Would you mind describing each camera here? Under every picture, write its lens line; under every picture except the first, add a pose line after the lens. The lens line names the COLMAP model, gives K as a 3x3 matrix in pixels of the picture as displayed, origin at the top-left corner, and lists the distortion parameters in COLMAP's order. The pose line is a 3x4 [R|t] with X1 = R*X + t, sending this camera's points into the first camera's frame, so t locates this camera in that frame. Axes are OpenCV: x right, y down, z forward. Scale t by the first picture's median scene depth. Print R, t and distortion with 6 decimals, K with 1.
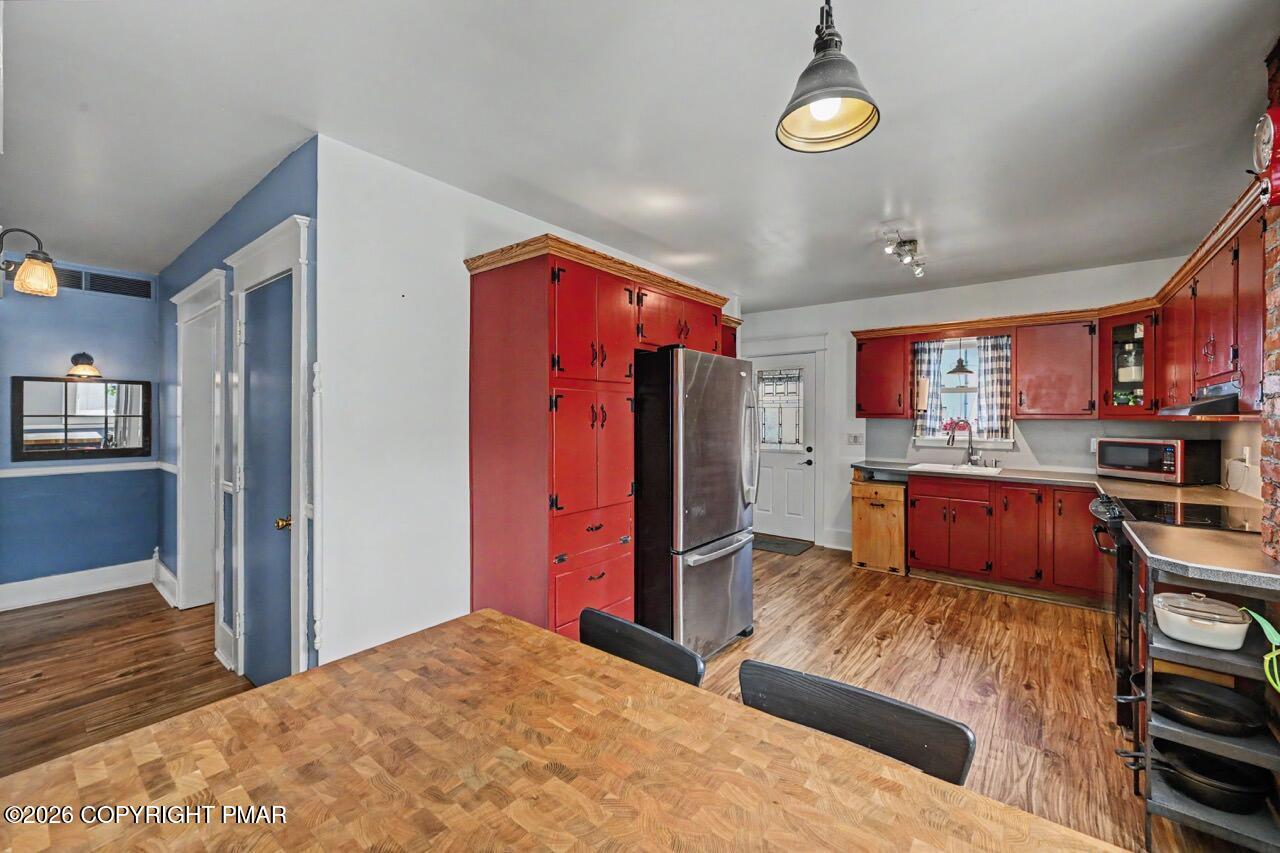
lens RADIAL K [[507.8, 0, 640.0], [0, 507.8, 417.5], [0, 0, 1]] dist [-0.003076, 0.001279]
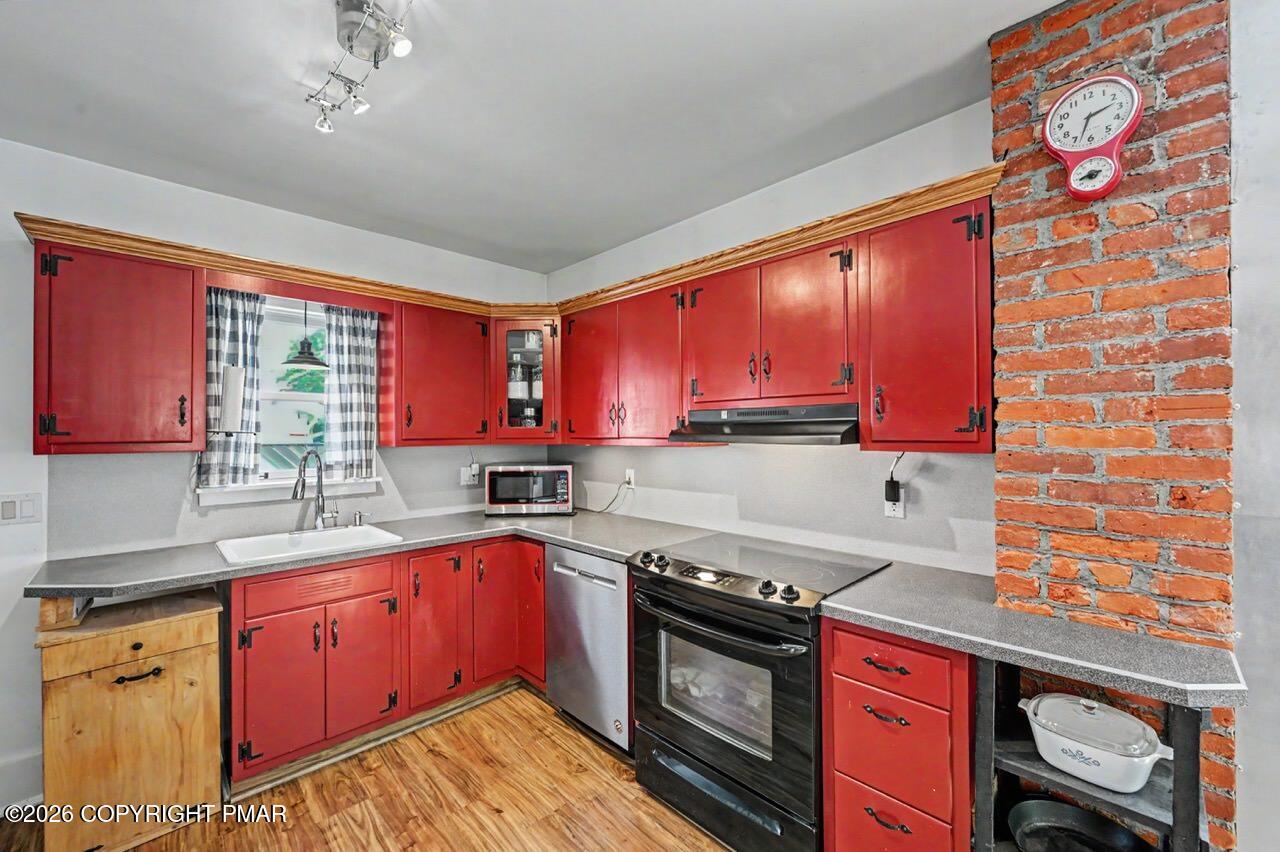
lens RADIAL K [[507.8, 0, 641.3], [0, 507.8, 428.6], [0, 0, 1]] dist [-0.003076, 0.001279]
pose [[0.109593, 0.000505, 0.993976, 0.149743], [0.008821, 0.999960, -0.001481, -0.018117], [-0.993937, 0.008930, 0.109584, 0.706507]]
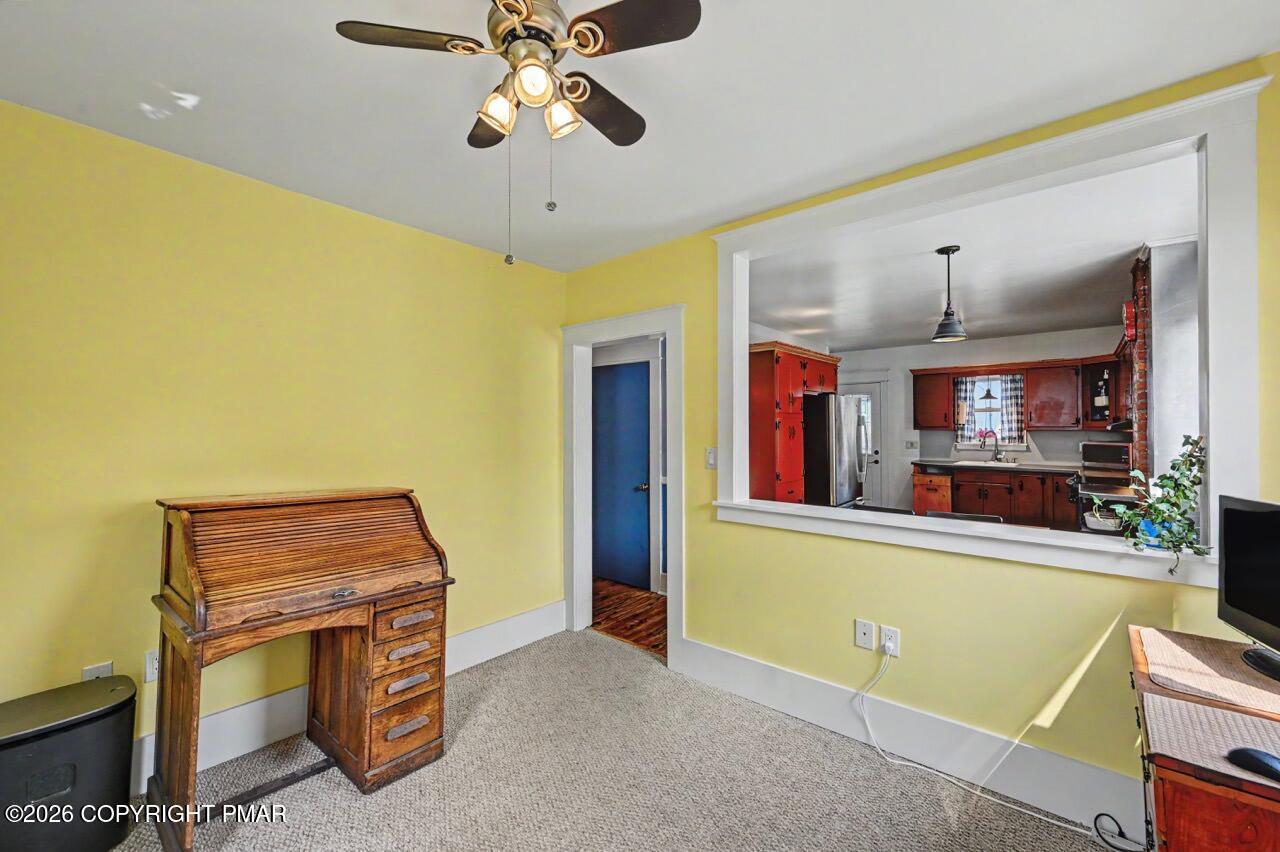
lens RADIAL K [[507.8, 0, 630.6], [0, 507.8, 419.8], [0, 0, 1]] dist [-0.003076, 0.001279]
pose [[0.999136, -0.009718, -0.040409, -0.421579], [0.009177, 0.999866, -0.013554, -0.020294], [0.040535, 0.013171, 0.999091, -0.620257]]
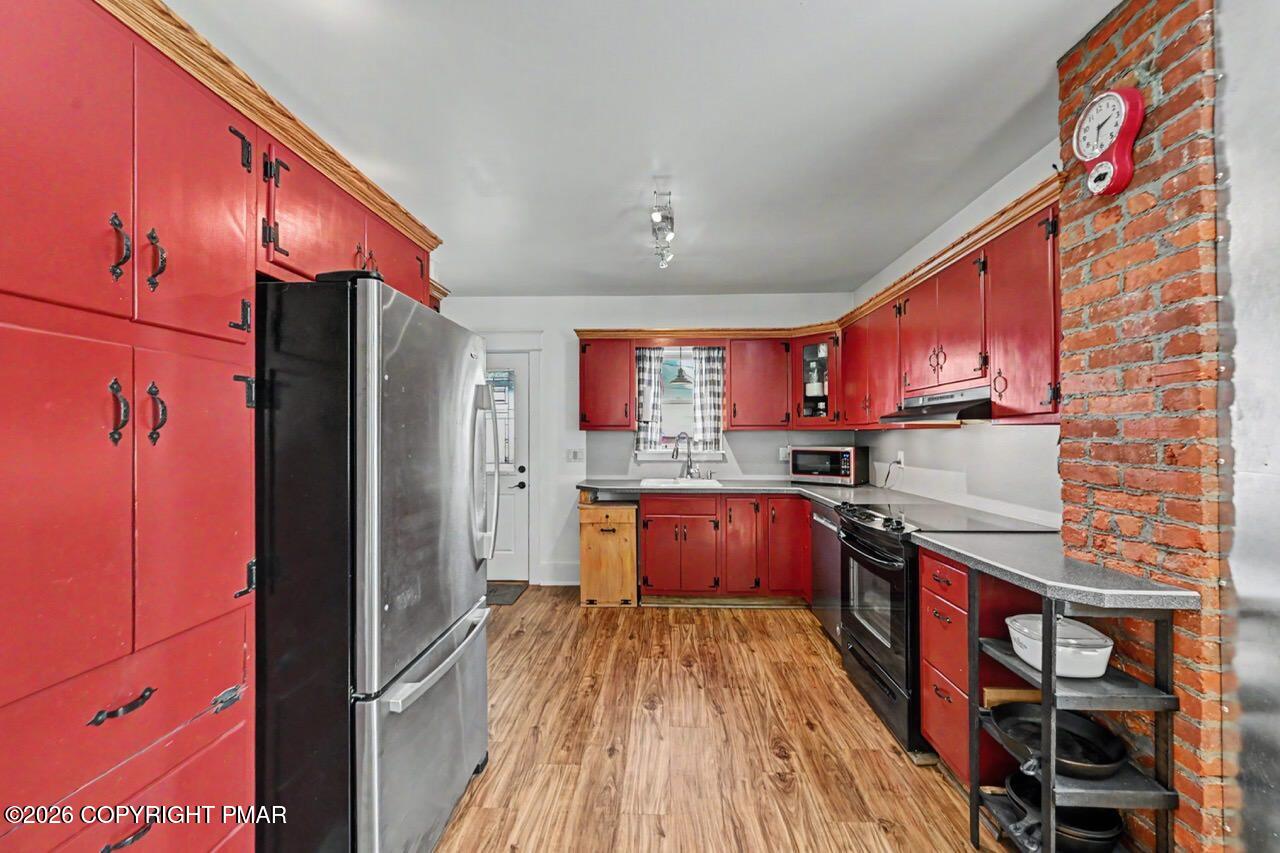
lens RADIAL K [[507.8, 0, 643.7], [0, 507.8, 429.9], [0, 0, 1]] dist [-0.003076, 0.001279]
pose [[0.800645, 0.000176, 0.599139, -0.004046], [0.006907, 0.999931, -0.009525, 0.012058], [-0.599100, 0.011765, 0.800588, 0.331391]]
